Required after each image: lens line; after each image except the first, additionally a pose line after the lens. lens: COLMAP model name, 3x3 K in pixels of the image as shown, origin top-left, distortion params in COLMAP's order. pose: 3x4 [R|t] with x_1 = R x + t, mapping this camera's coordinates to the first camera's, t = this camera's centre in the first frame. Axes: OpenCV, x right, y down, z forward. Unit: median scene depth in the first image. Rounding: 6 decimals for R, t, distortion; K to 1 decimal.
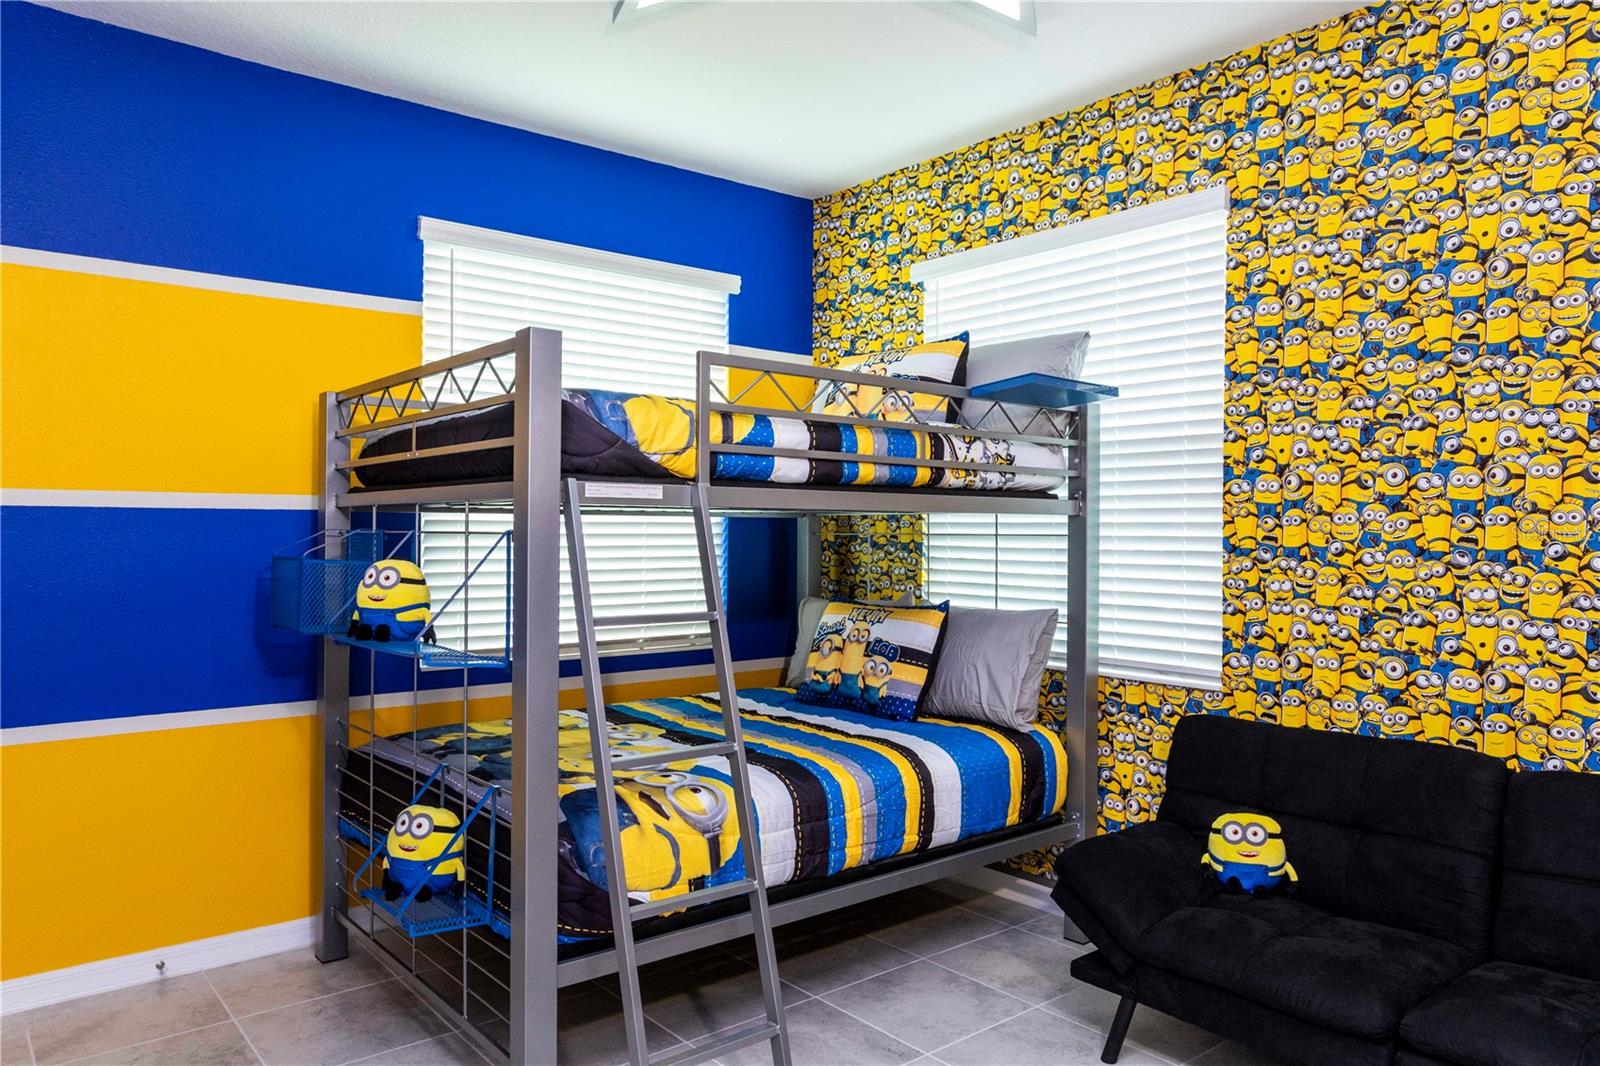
lens RADIAL K [[1127.6, 0, 800.0], [0, 1127.6, 533.0], [0, 0, 1]] dist [0.004931, 0.090855]
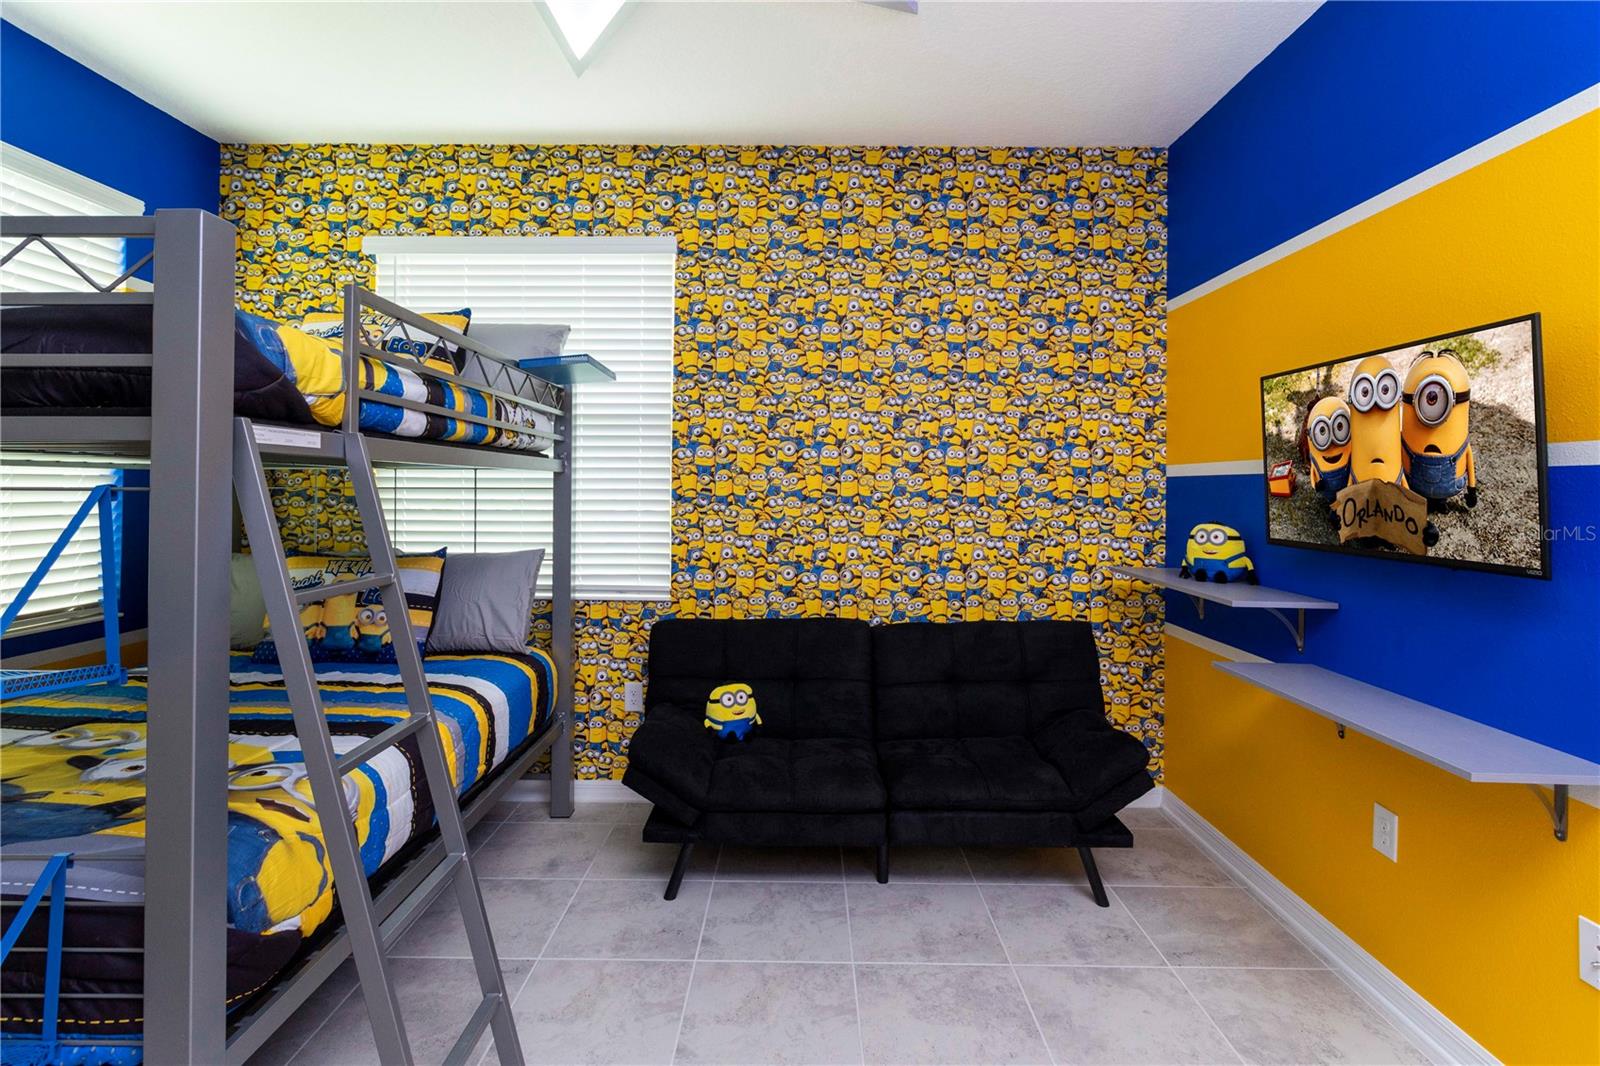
lens RADIAL K [[758.6, 0, 799.9], [0, 758.6, 487.5], [0, 0, 1]] dist [-0.013876, 0.000111]
pose [[0.651405, -0.004163, 0.758719, -0.241923], [0.001738, 0.999991, 0.003995, -0.002290], [-0.758728, -0.001284, 0.651406, 0.292078]]
